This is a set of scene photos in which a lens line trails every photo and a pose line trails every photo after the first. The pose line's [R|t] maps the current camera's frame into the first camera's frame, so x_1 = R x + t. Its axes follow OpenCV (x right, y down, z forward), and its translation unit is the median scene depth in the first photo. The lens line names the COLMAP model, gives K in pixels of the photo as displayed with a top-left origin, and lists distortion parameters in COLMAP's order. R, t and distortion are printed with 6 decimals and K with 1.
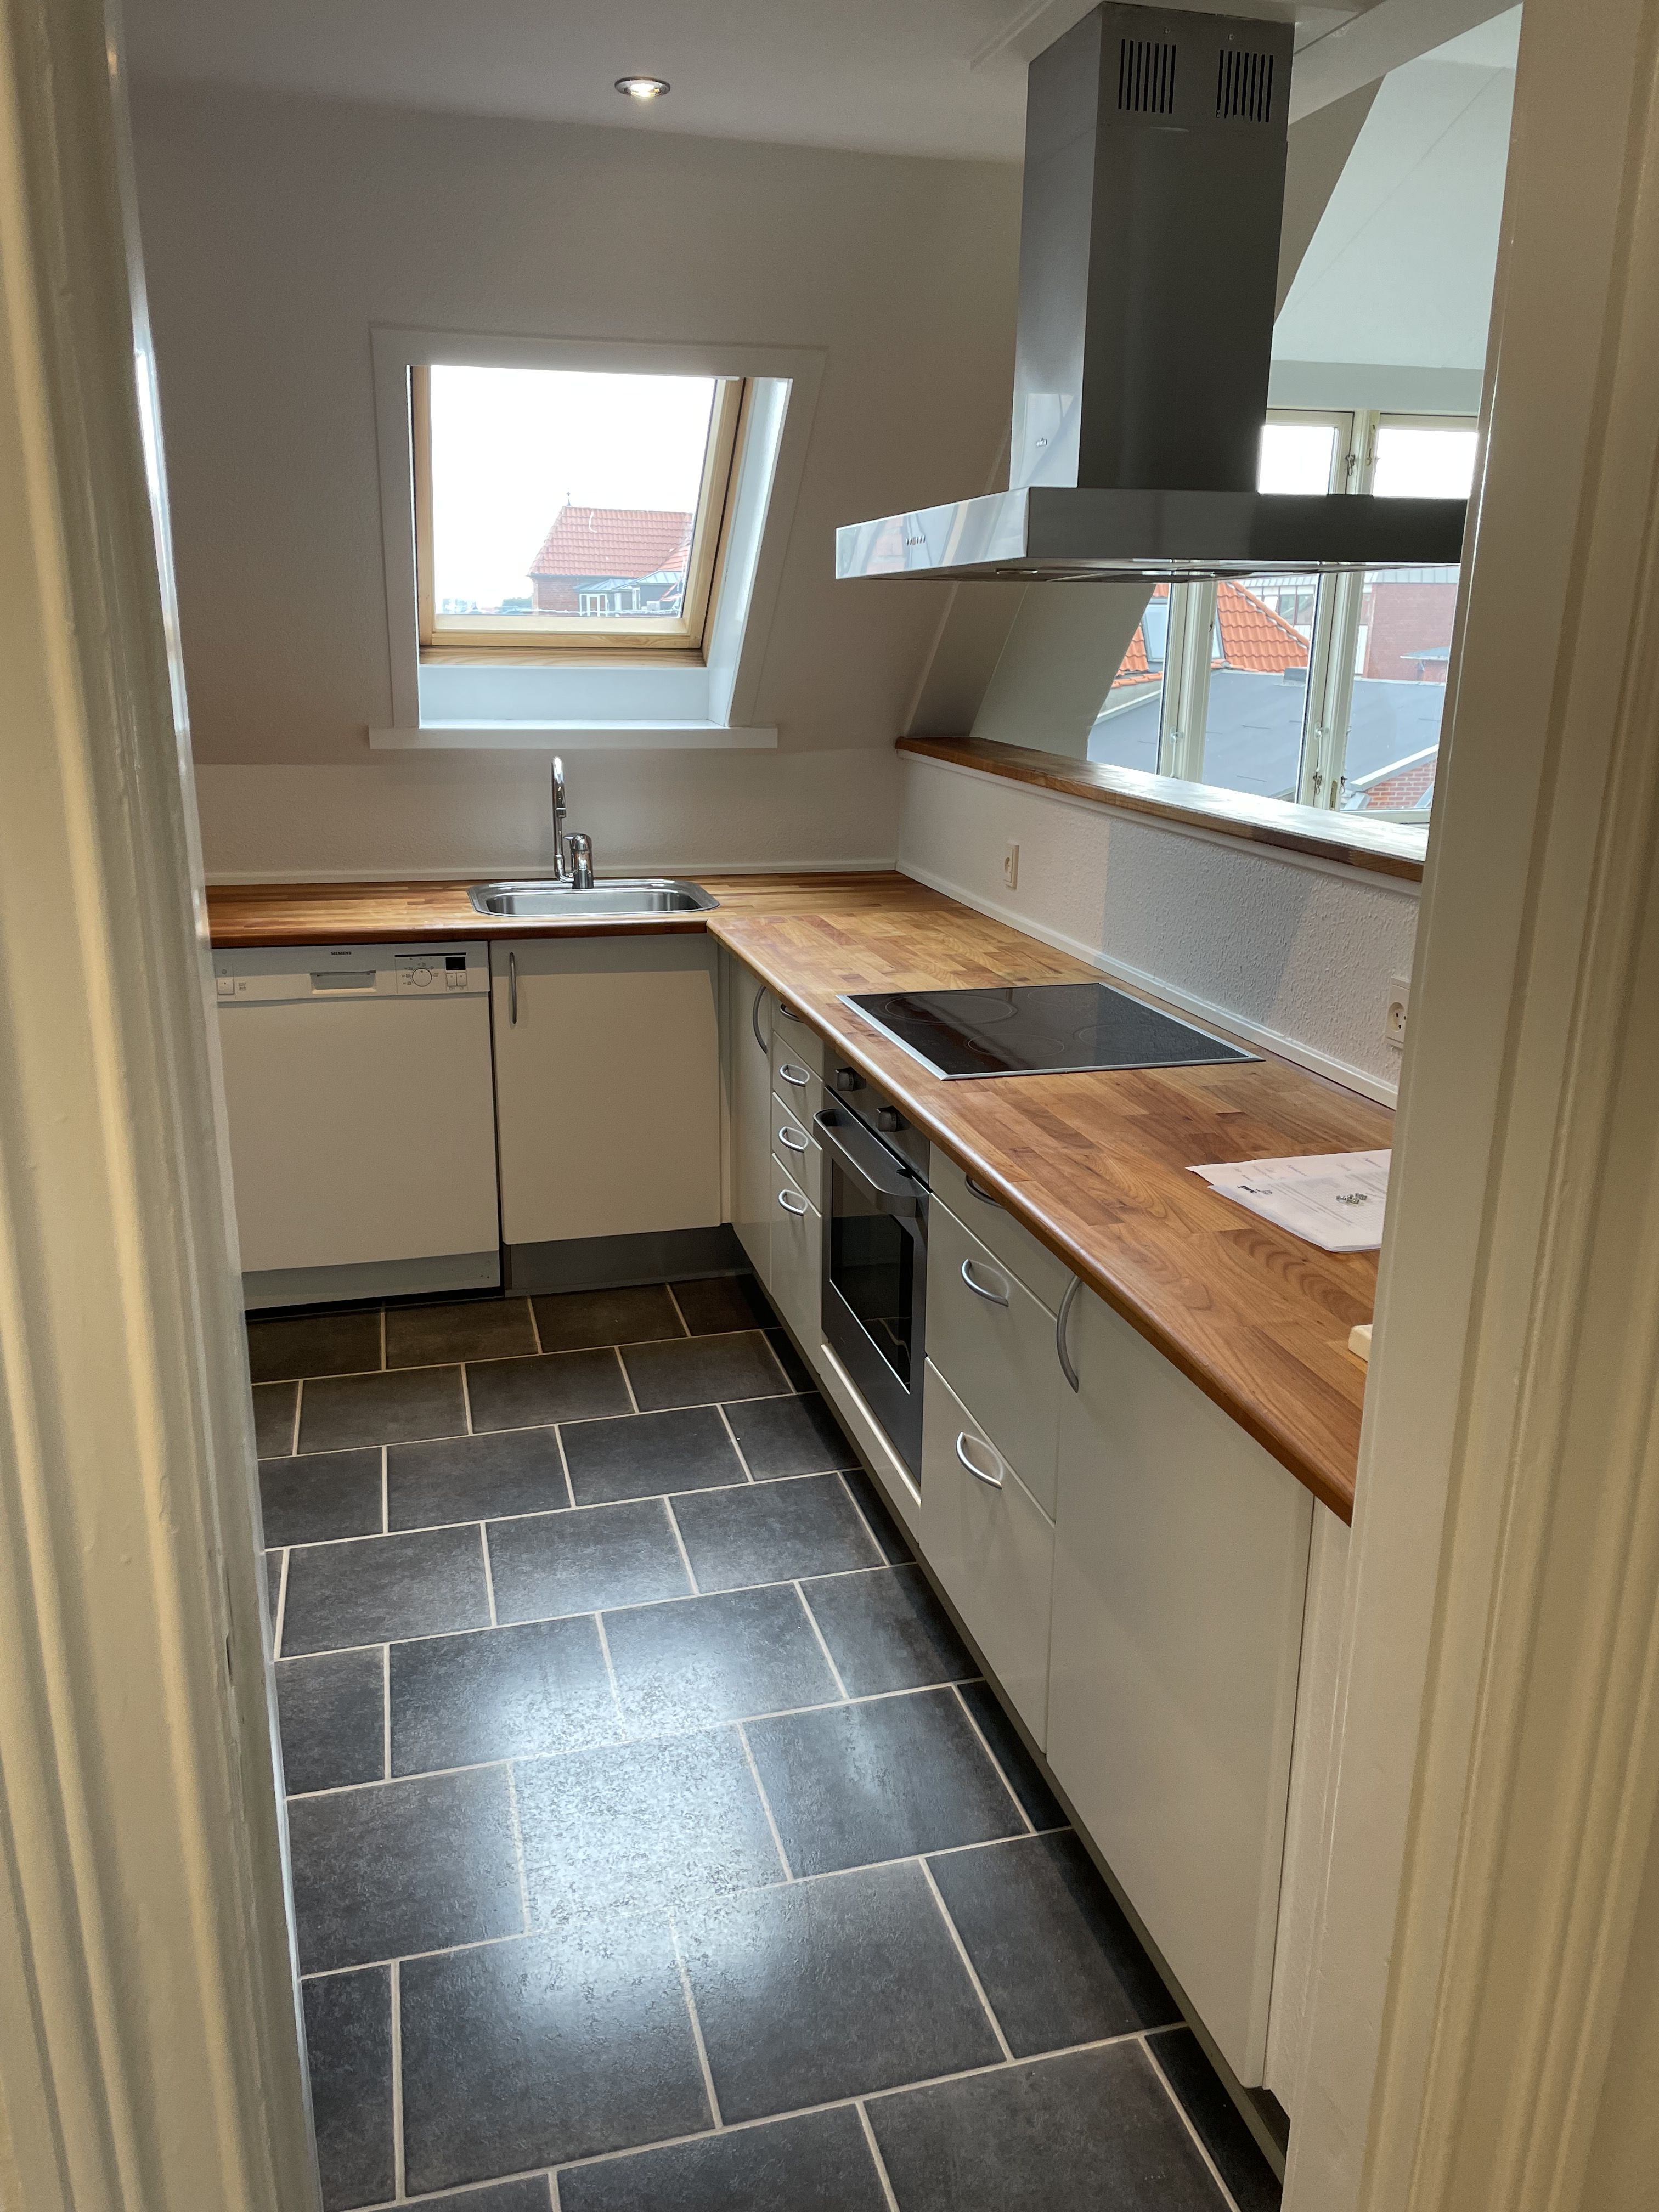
lens RADIAL K [[1671.3, 0, 845.1], [0, 1671.3, 1100.6], [0, 0, 1]] dist [0.054581, -0.052390]
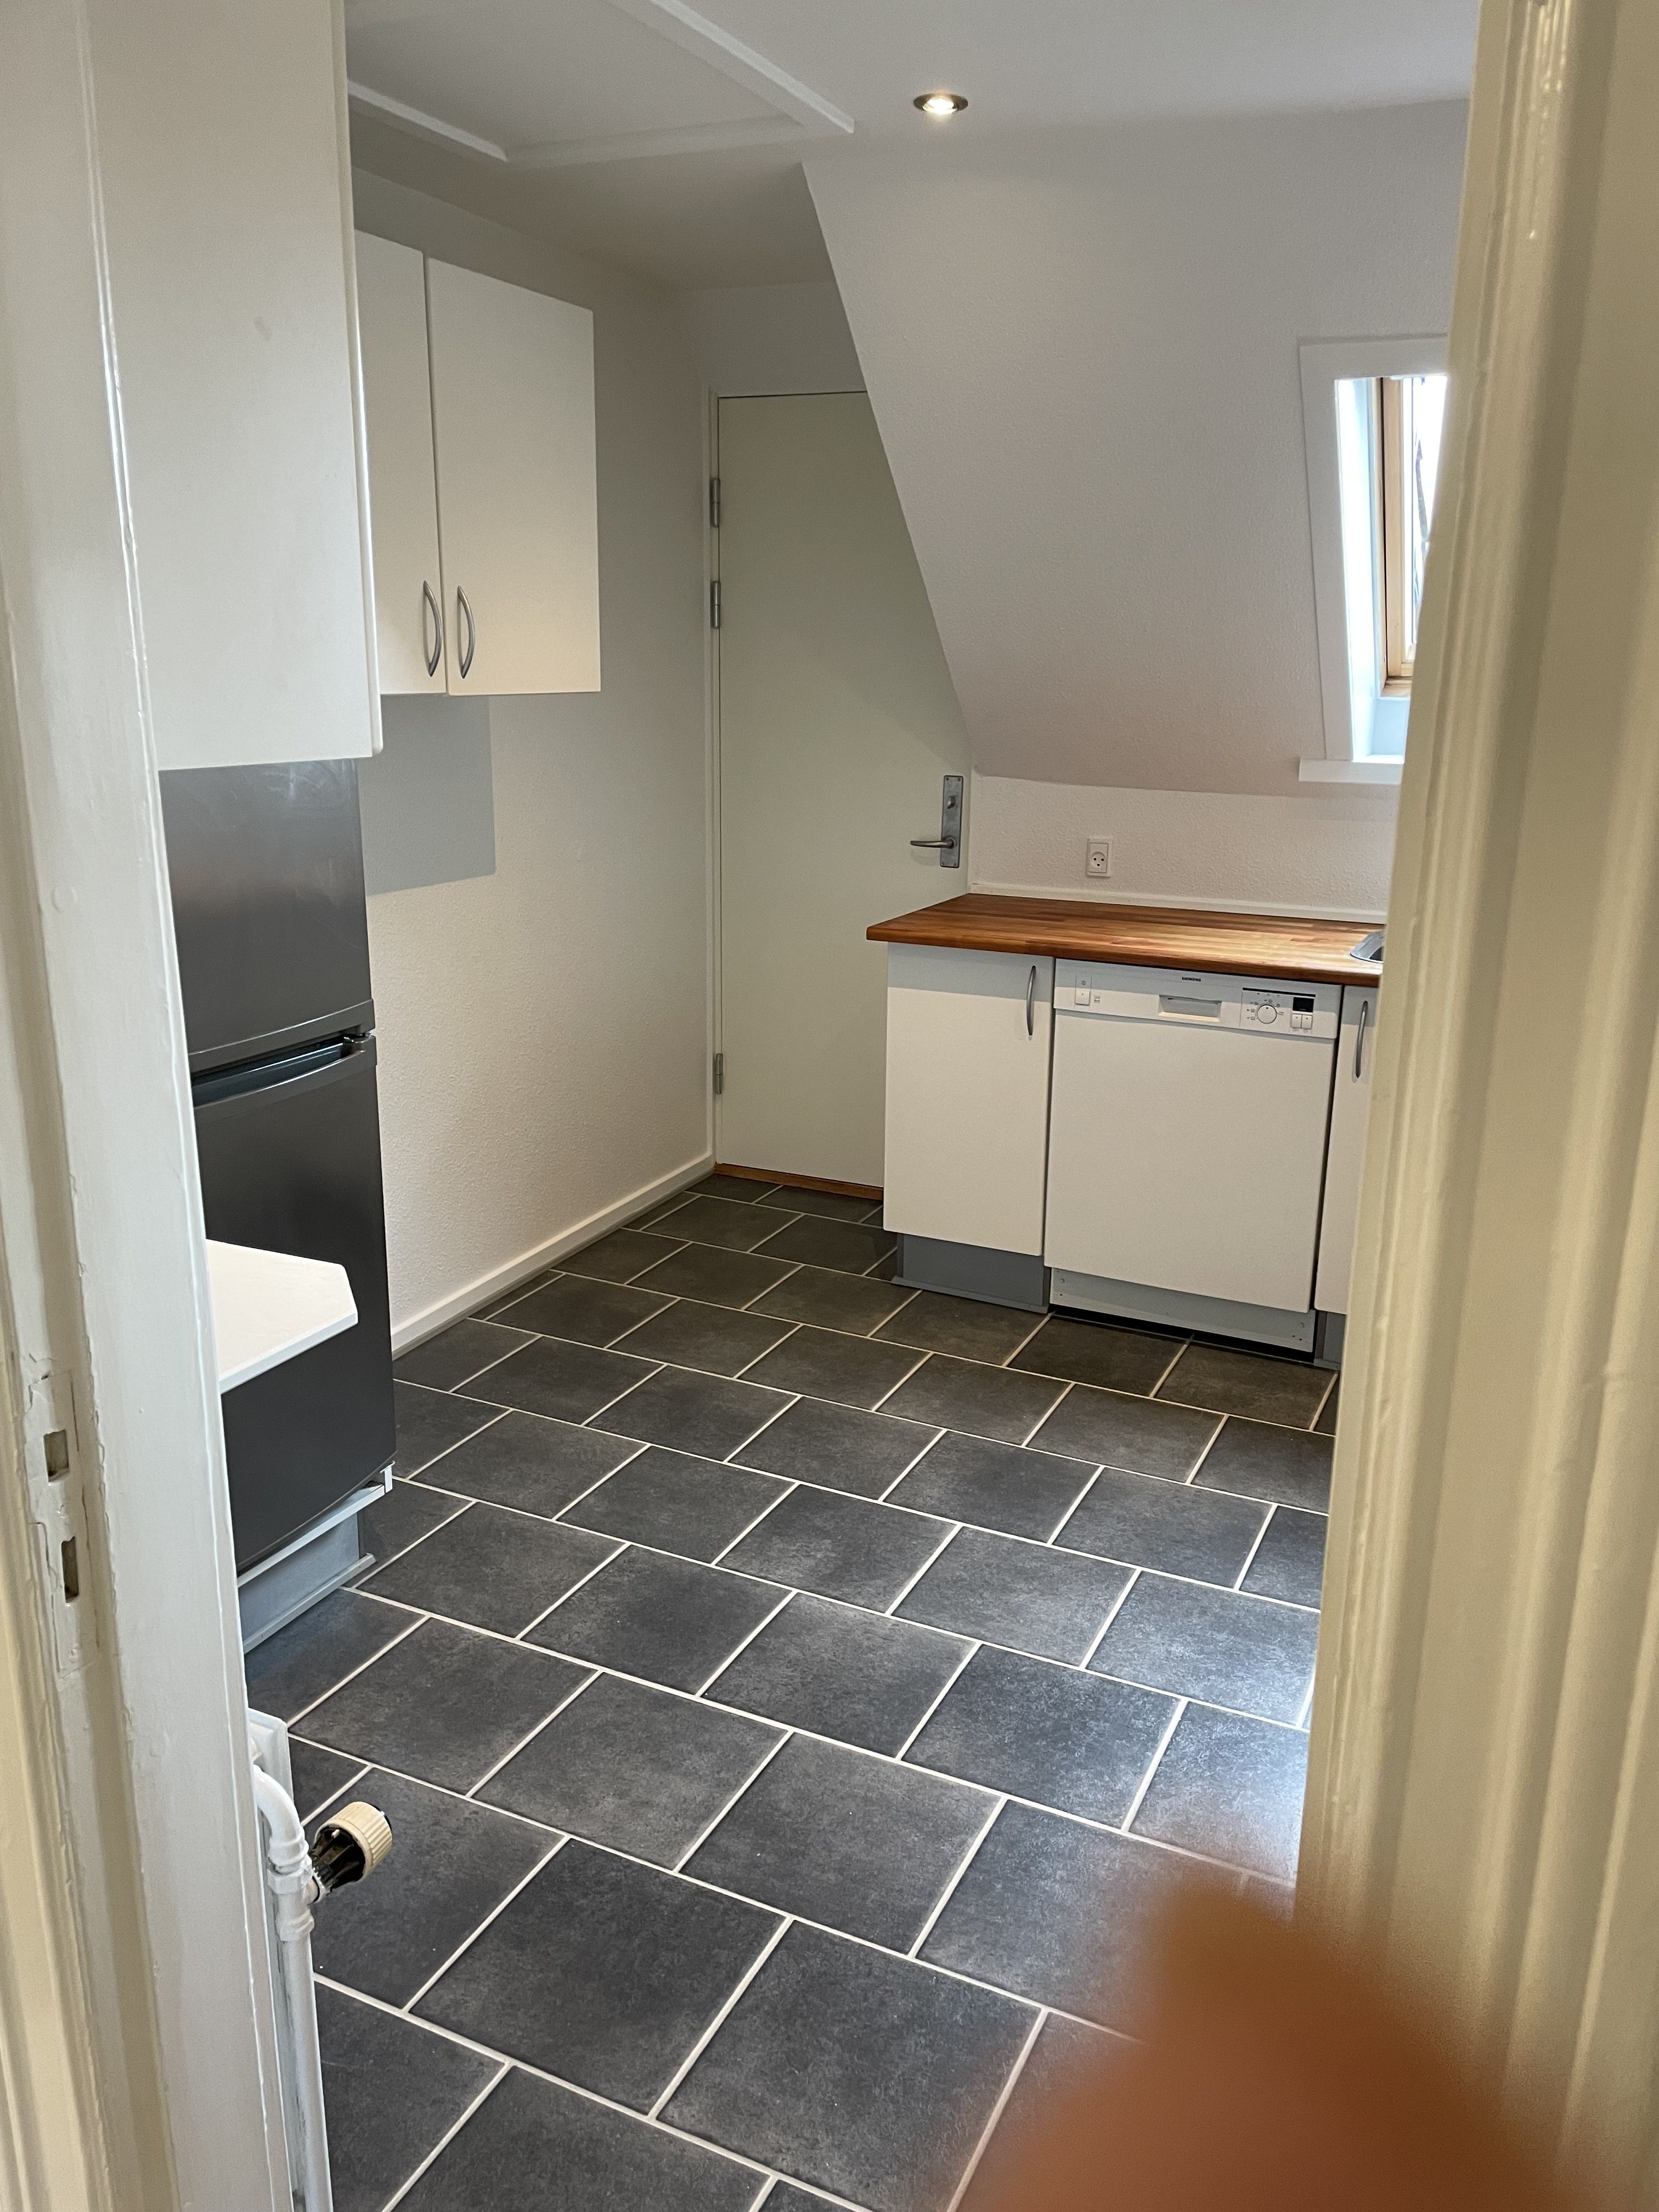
lens RADIAL K [[1671.3, 0, 834.6], [0, 1671.3, 1112.6], [0, 0, 1]] dist [0.054581, -0.052390]
pose [[0.754393, 0.171668, -0.633578, 0.184674], [-0.186710, 0.981447, 0.043610, -0.013571], [0.629309, 0.085397, 0.772449, 0.101700]]
